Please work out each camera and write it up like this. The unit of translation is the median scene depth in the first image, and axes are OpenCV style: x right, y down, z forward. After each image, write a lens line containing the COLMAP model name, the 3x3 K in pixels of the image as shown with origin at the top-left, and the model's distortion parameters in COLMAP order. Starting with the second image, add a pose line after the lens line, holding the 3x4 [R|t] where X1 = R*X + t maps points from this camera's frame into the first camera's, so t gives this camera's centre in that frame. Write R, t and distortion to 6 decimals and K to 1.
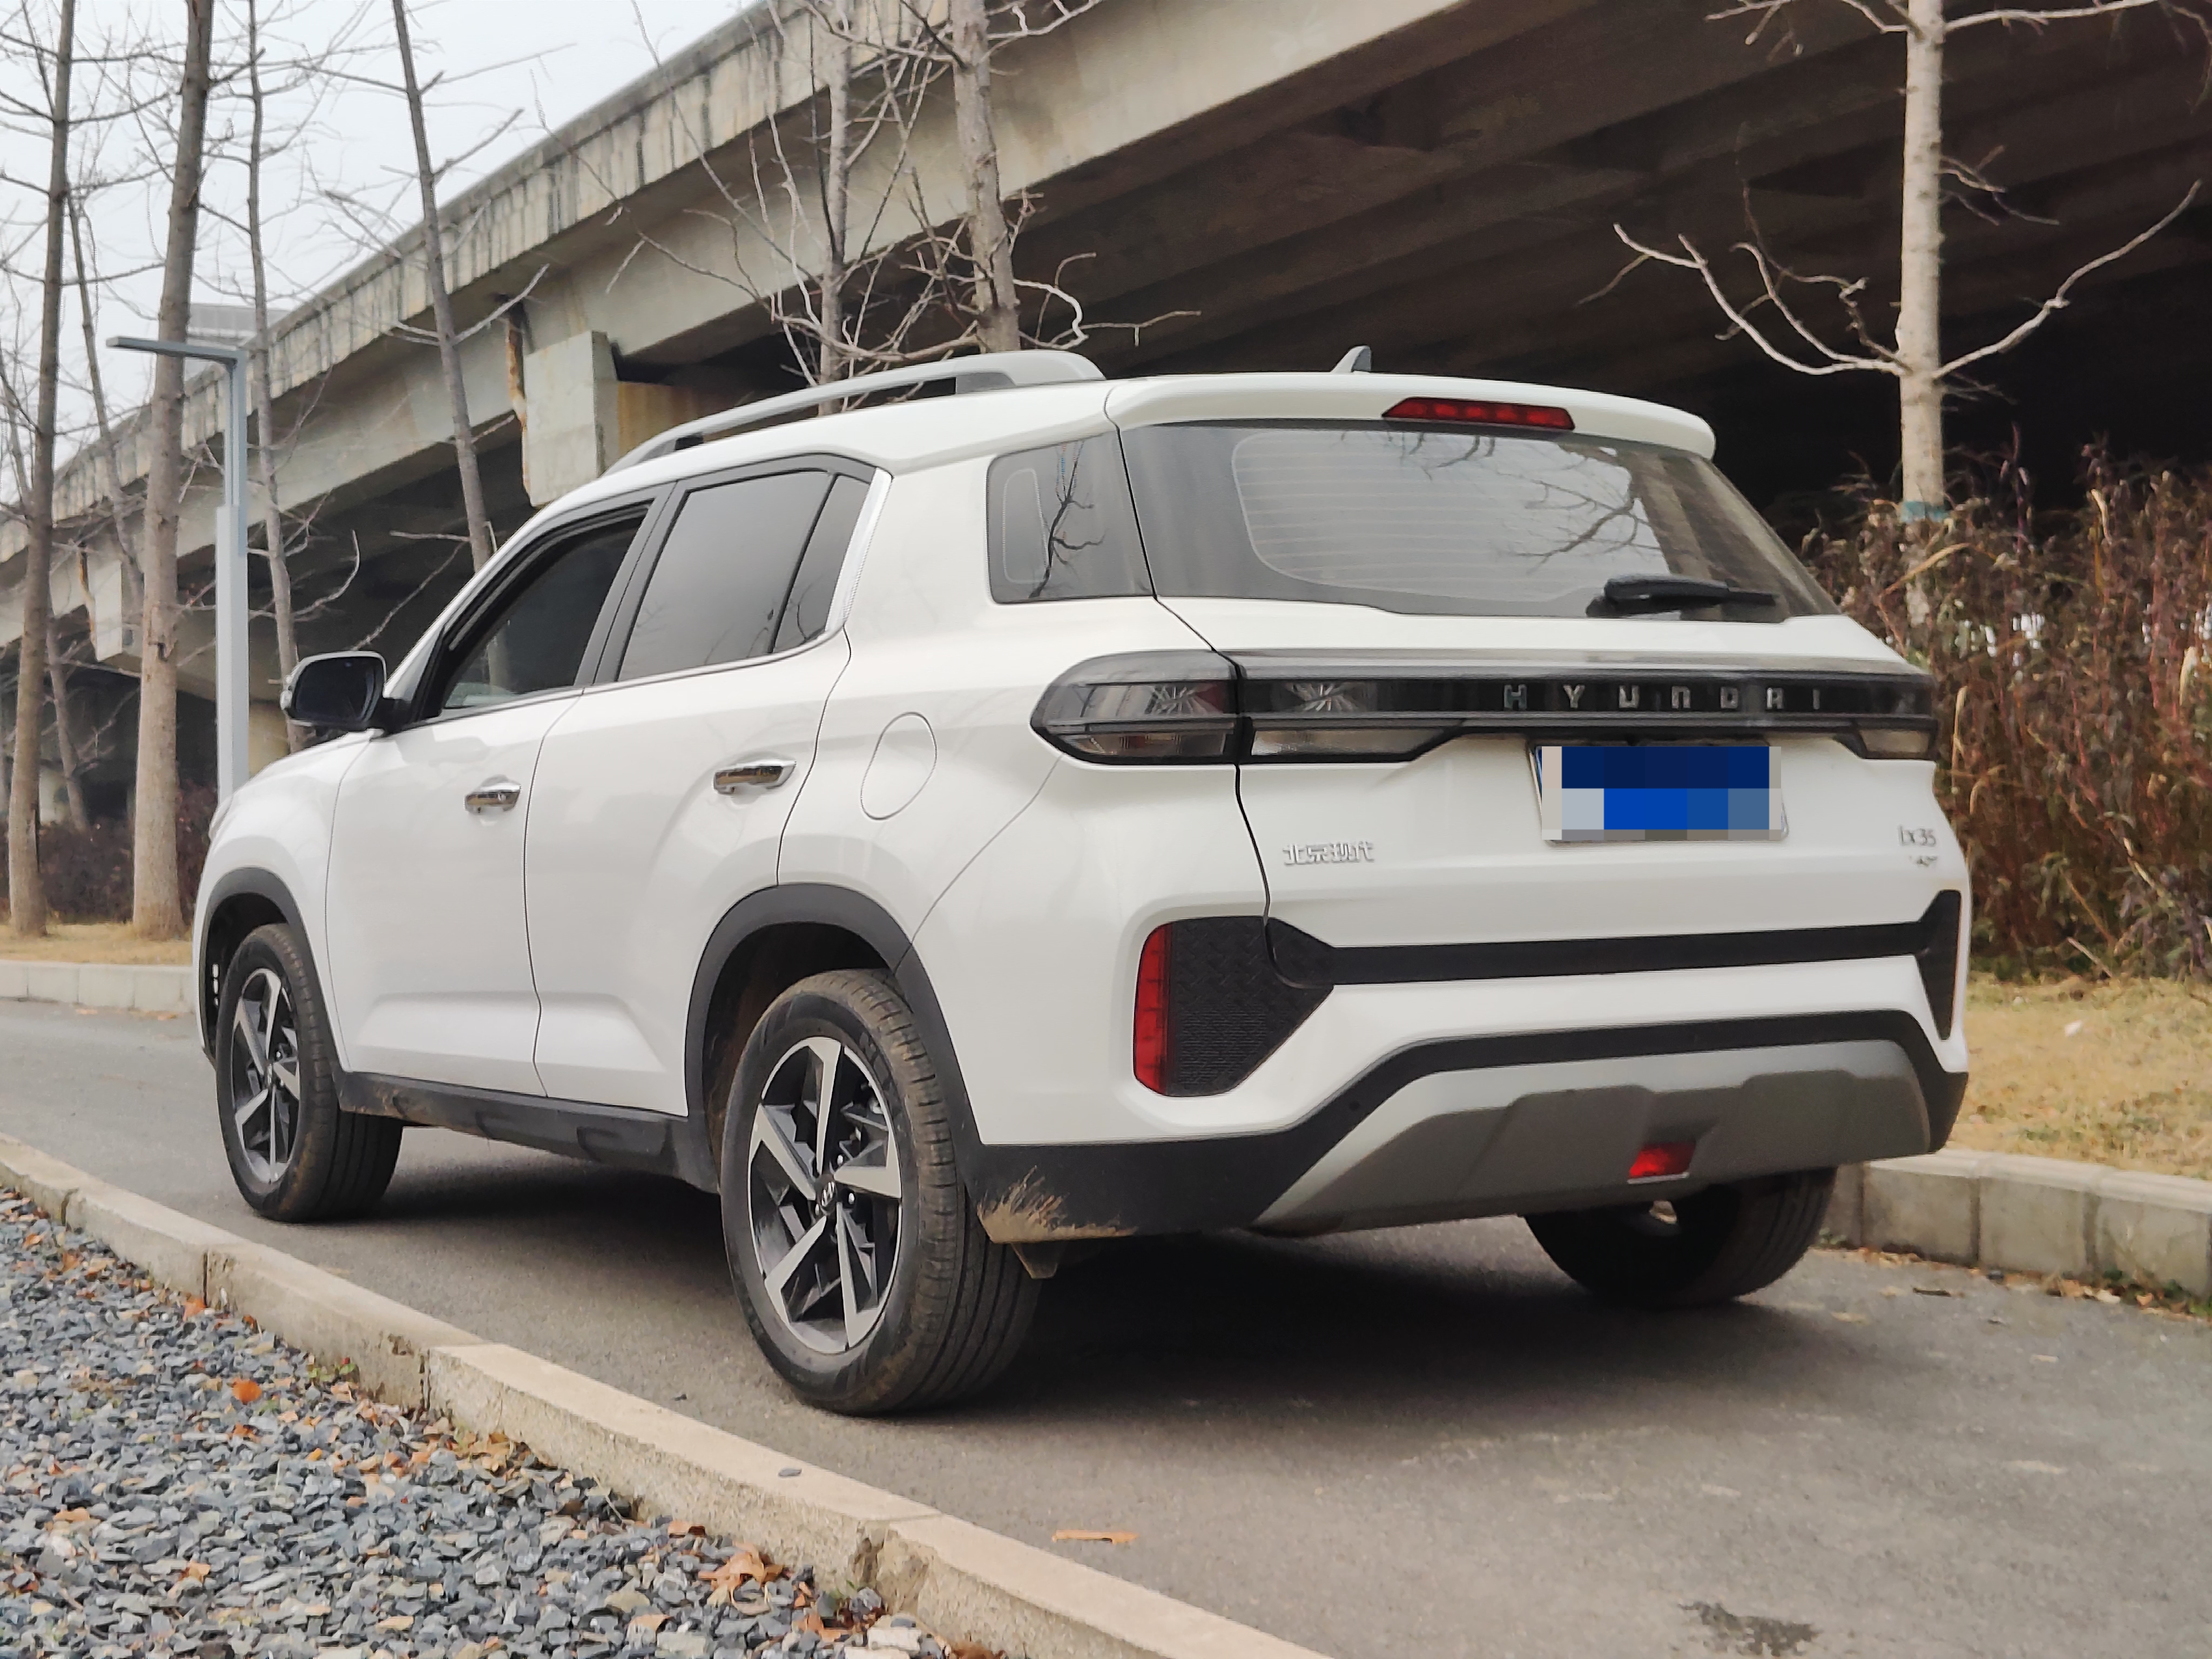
lens RADIAL K [[2757.3, 0, 1107.0], [0, 2757.3, 831.3], [0, 0, 1]] dist [0.208308, -0.806314]
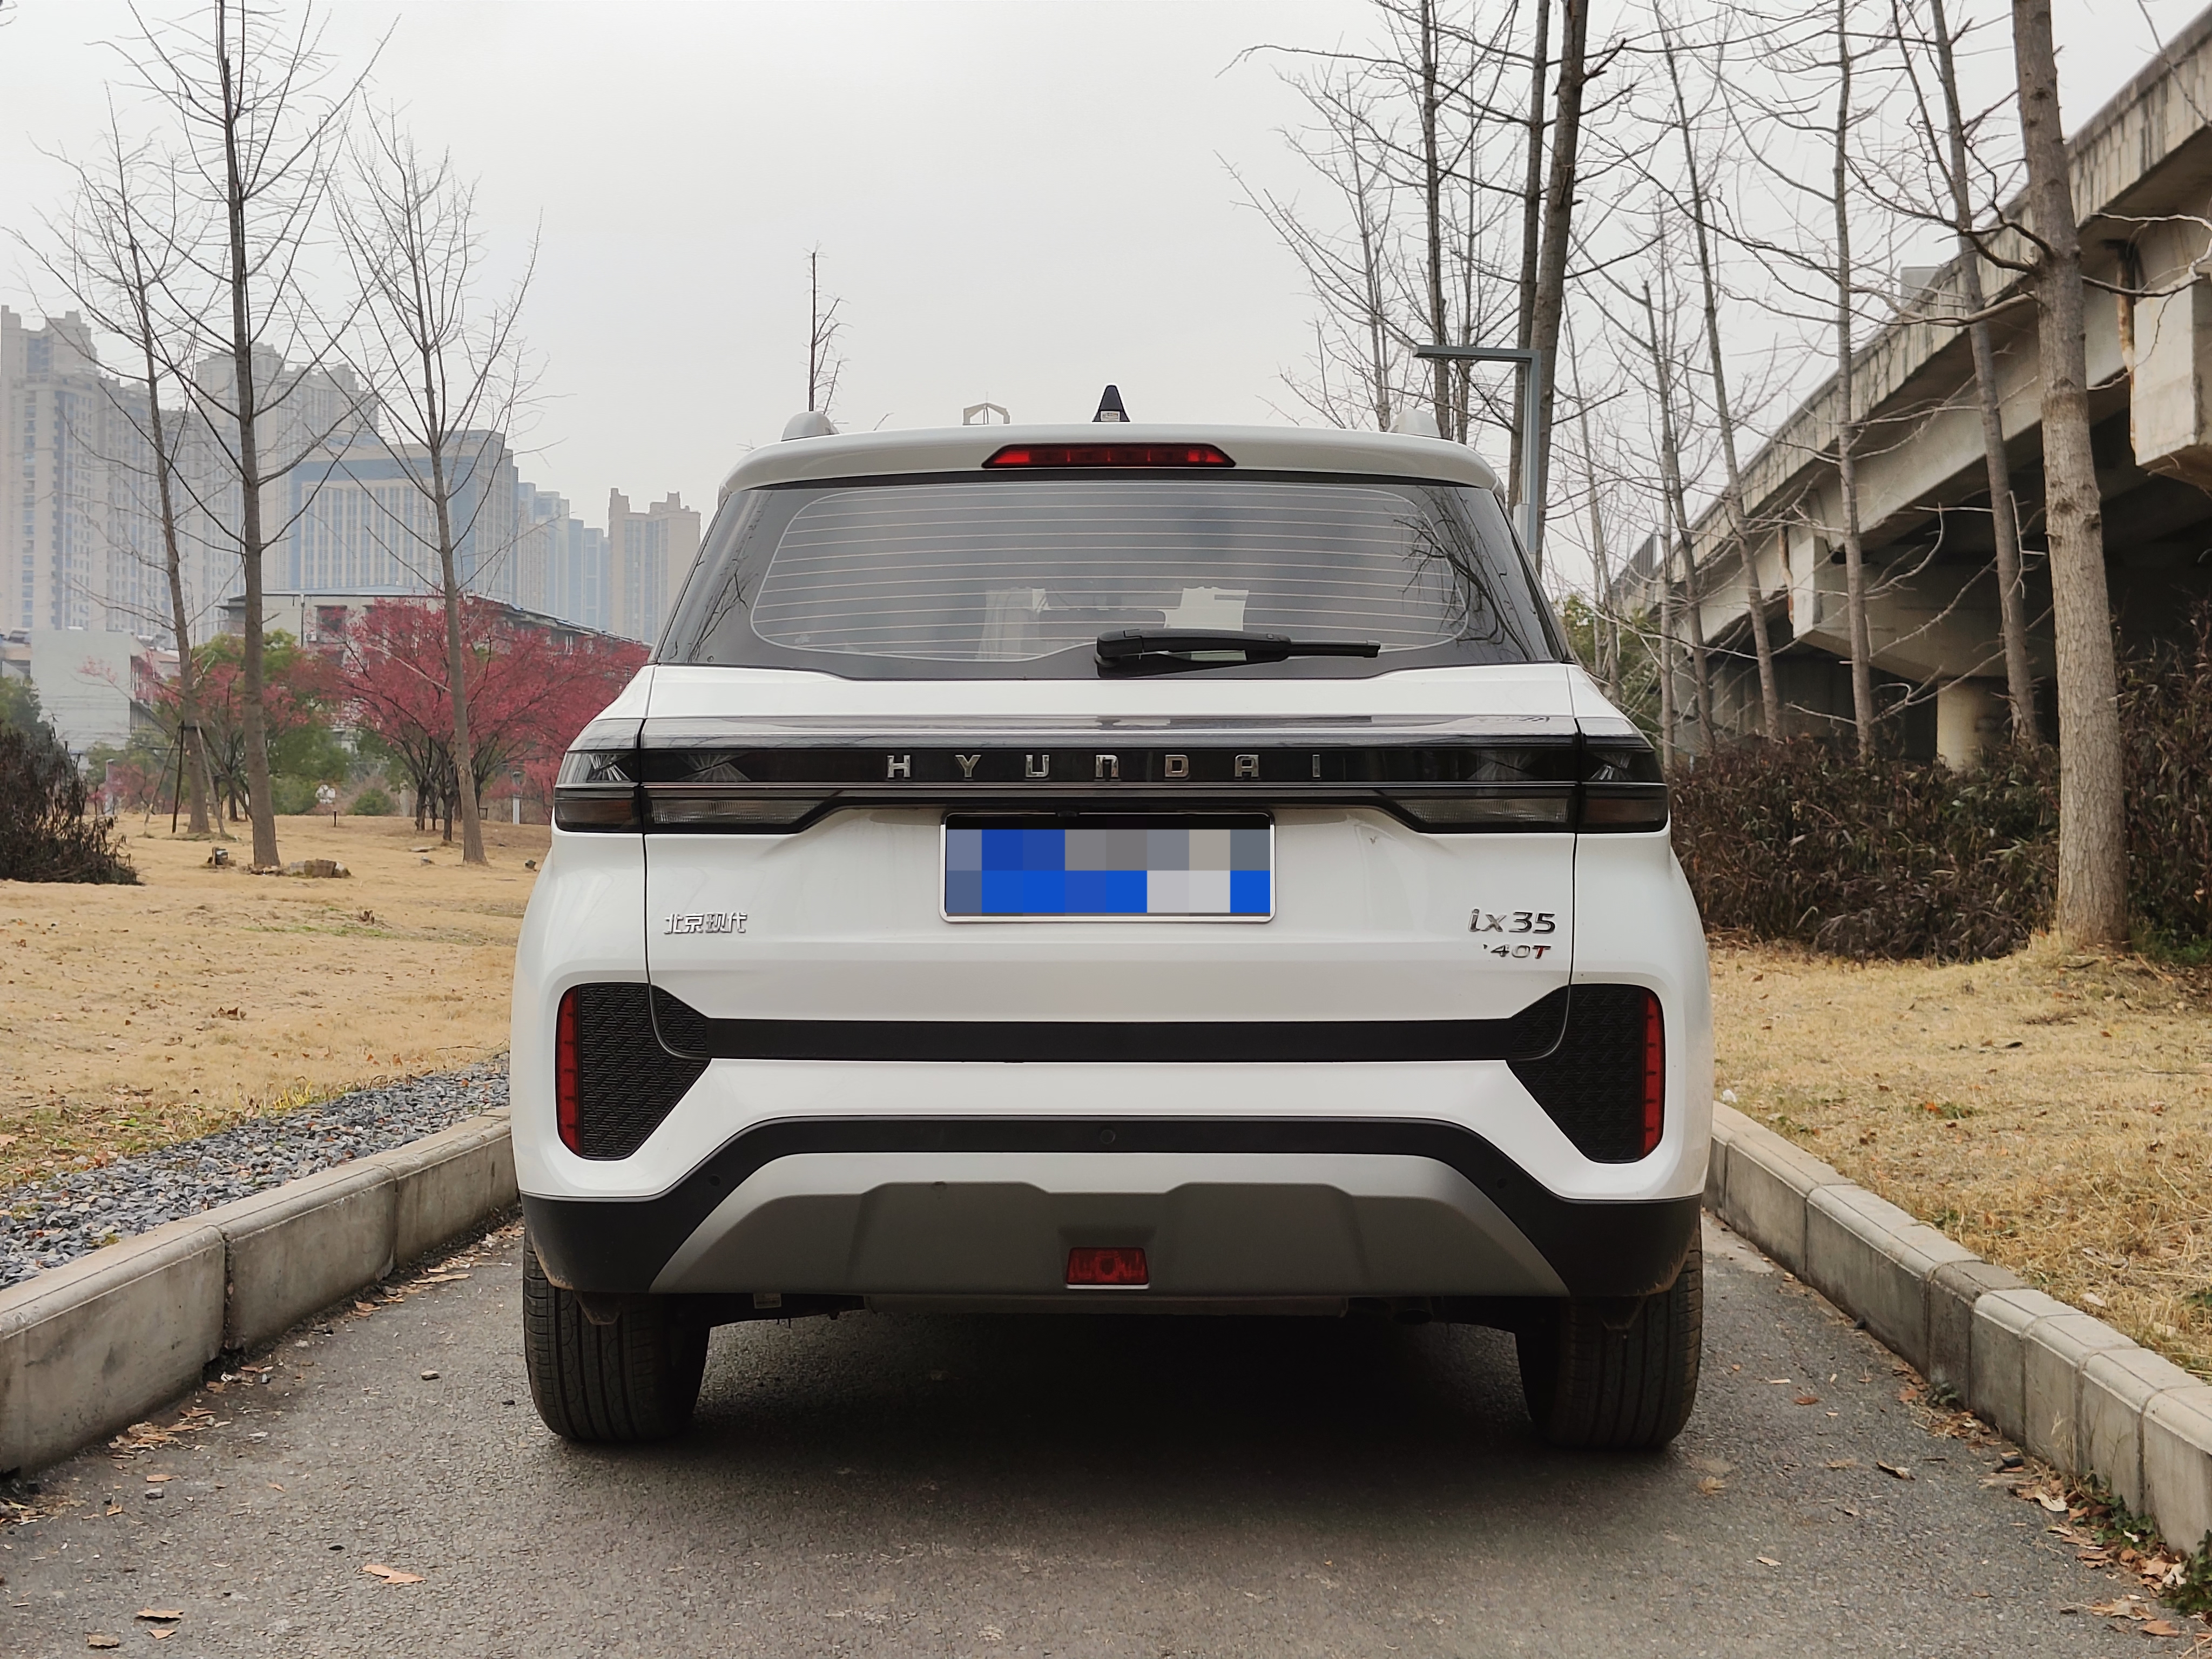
lens RADIAL K [[2877.7, 0, 1048.9], [0, 2877.7, 832.5], [0, 0, 1]] dist [0.012515, -0.038550]
pose [[0.833333, 0.019462, -0.552429, 0.664509], [-0.015616, 0.999810, 0.011667, -0.034233], [0.552551, -0.001096, 0.833478, 0.177472]]
